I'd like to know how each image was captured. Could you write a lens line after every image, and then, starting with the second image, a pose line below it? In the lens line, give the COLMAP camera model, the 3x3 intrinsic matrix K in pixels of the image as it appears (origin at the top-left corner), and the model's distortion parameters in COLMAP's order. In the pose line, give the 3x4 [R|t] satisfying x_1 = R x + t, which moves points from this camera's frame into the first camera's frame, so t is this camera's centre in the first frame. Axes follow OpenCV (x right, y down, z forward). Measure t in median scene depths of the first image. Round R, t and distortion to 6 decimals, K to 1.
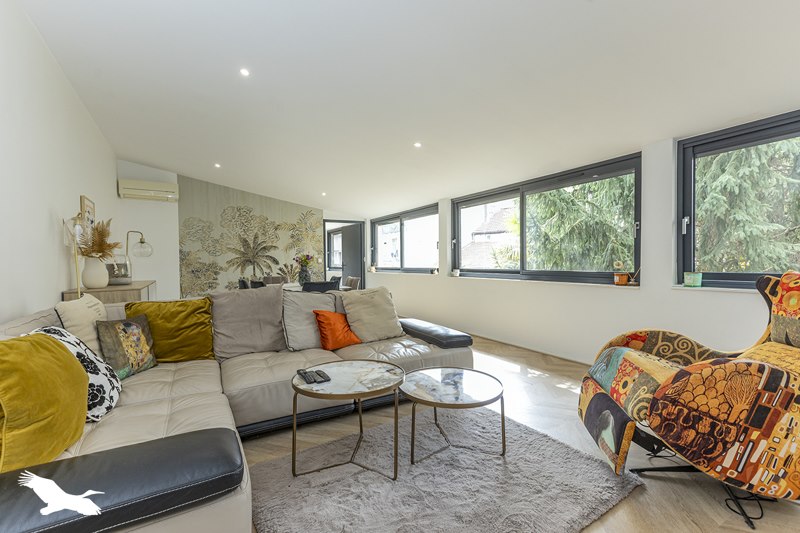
lens RADIAL K [[343.2, 0, 402.1], [0, 343.2, 267.3], [0, 0, 1]] dist [0.019966, -0.000632]
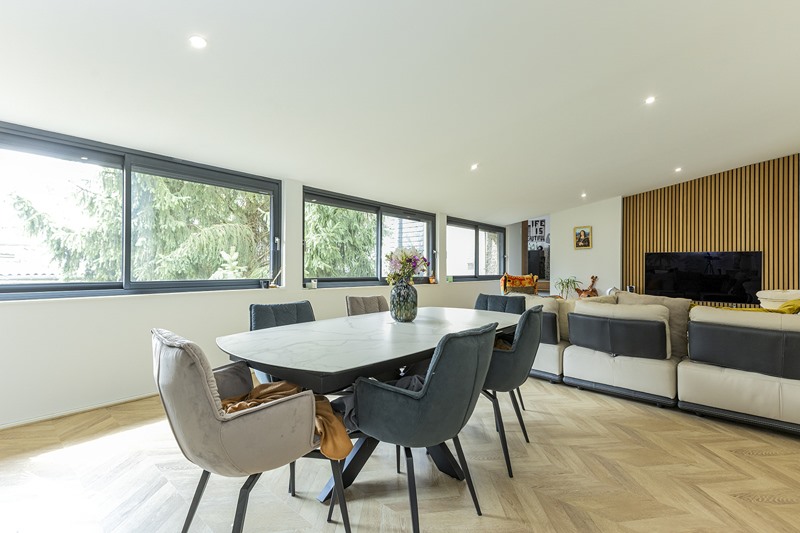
lens RADIAL K [[343.2, 0, 392.3], [0, 343.2, 268.8], [0, 0, 1]] dist [0.019966, -0.000632]
pose [[-0.263737, 0.014958, 0.964479, -1.768088], [0.011564, 0.999857, -0.012344, -0.016689], [-0.964525, 0.007897, -0.263873, 2.889088]]
